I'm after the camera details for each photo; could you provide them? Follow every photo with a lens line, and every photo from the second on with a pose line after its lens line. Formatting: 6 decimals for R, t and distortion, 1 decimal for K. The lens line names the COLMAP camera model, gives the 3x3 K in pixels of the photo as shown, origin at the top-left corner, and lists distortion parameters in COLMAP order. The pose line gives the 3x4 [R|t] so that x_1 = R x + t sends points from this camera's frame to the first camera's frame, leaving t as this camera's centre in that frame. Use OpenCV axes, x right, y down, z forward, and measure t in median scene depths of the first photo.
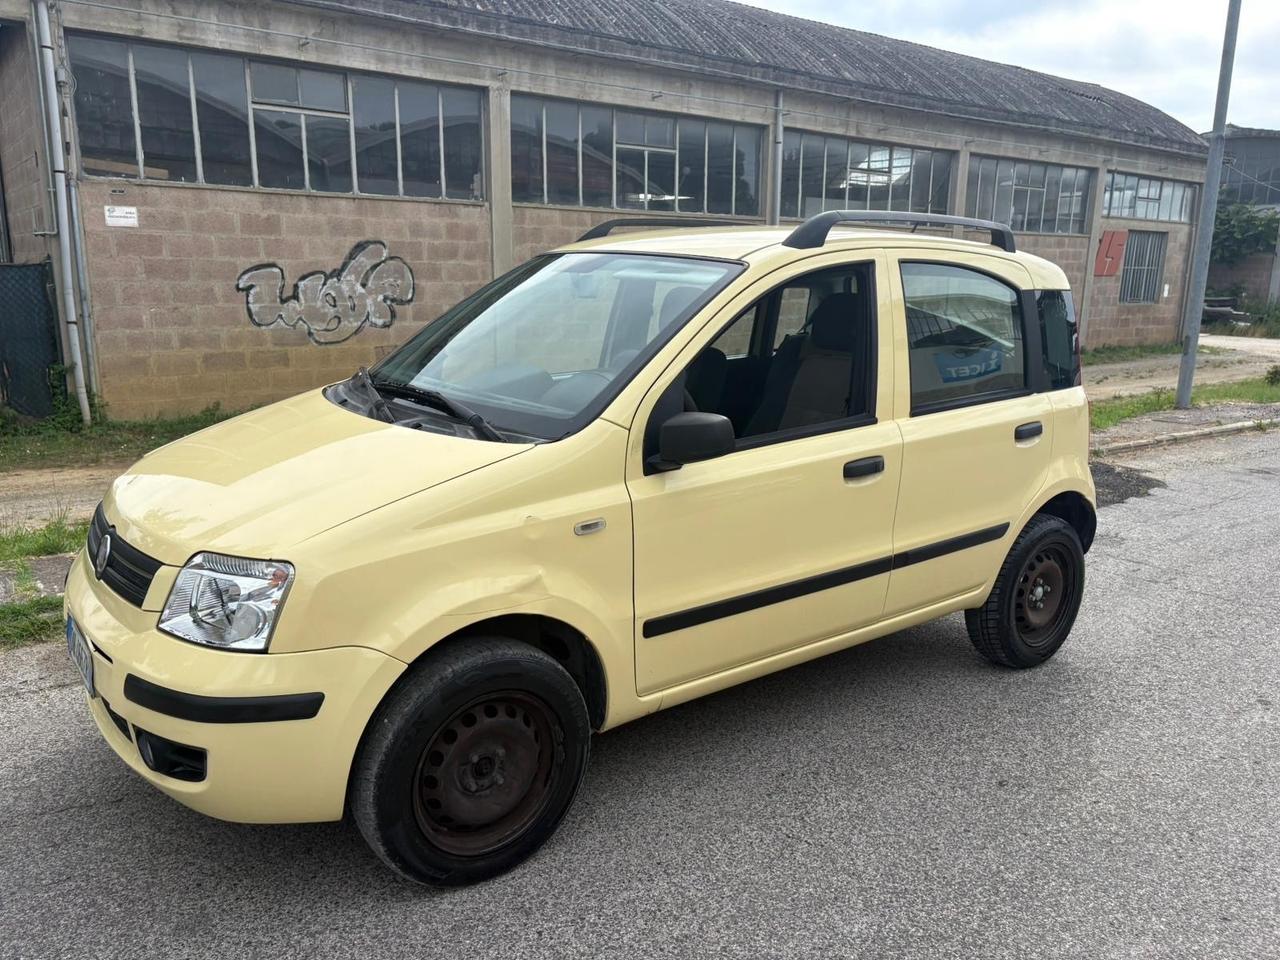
lens RADIAL K [[972.2, 0, 634.2], [0, 972.2, 481.8], [0, 0, 1]] dist [0.048563, -0.056285]
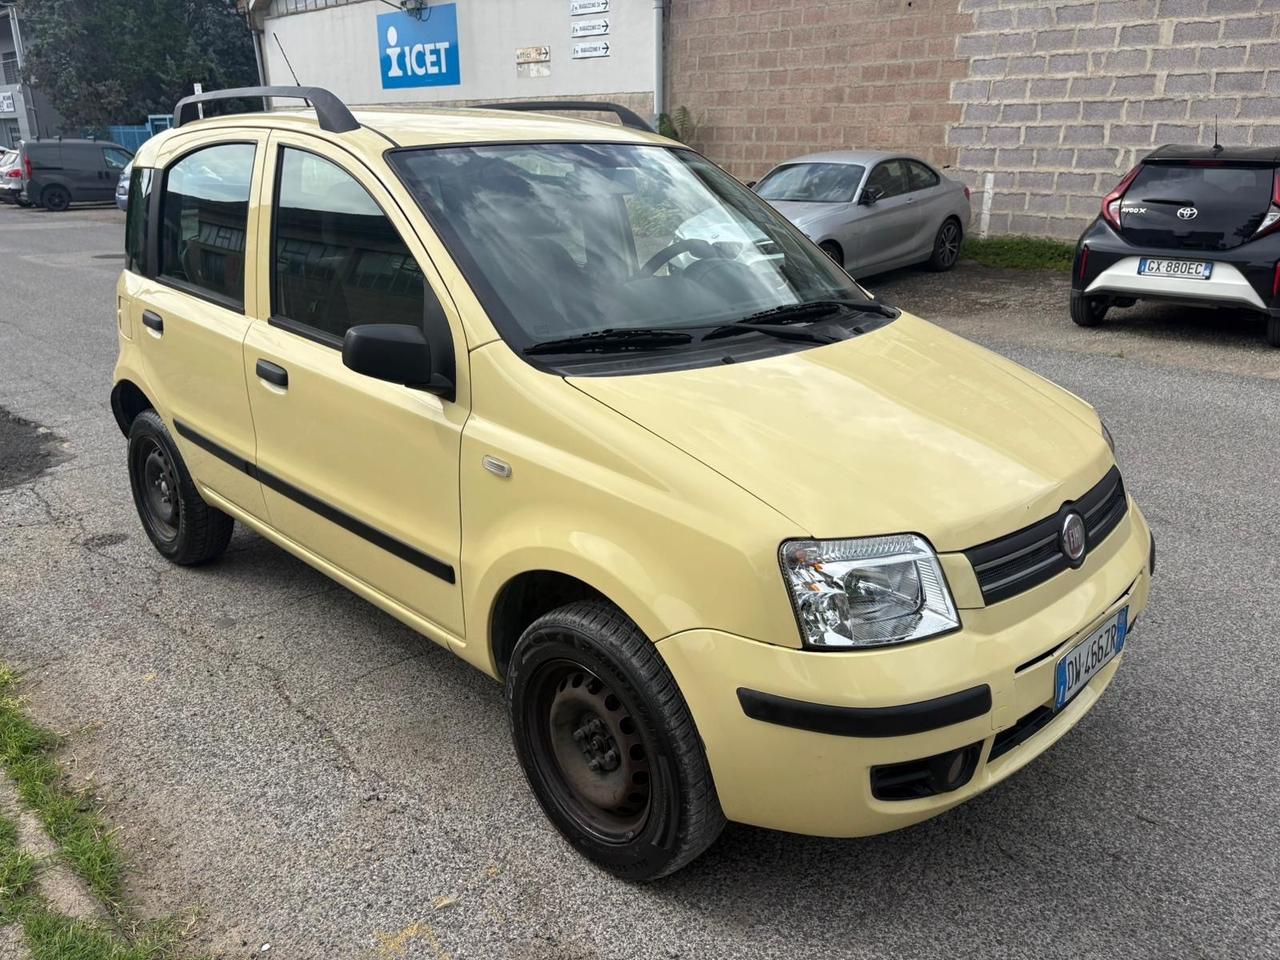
lens RADIAL K [[972.2, 0, 642.0], [0, 972.2, 474.1], [0, 0, 1]] dist [0.048563, -0.056285]
pose [[-0.146113, -0.338126, 0.929689, -0.263027], [0.208940, 0.908027, 0.363085, -0.074887], [-0.966951, 0.247301, -0.062027, 0.295273]]
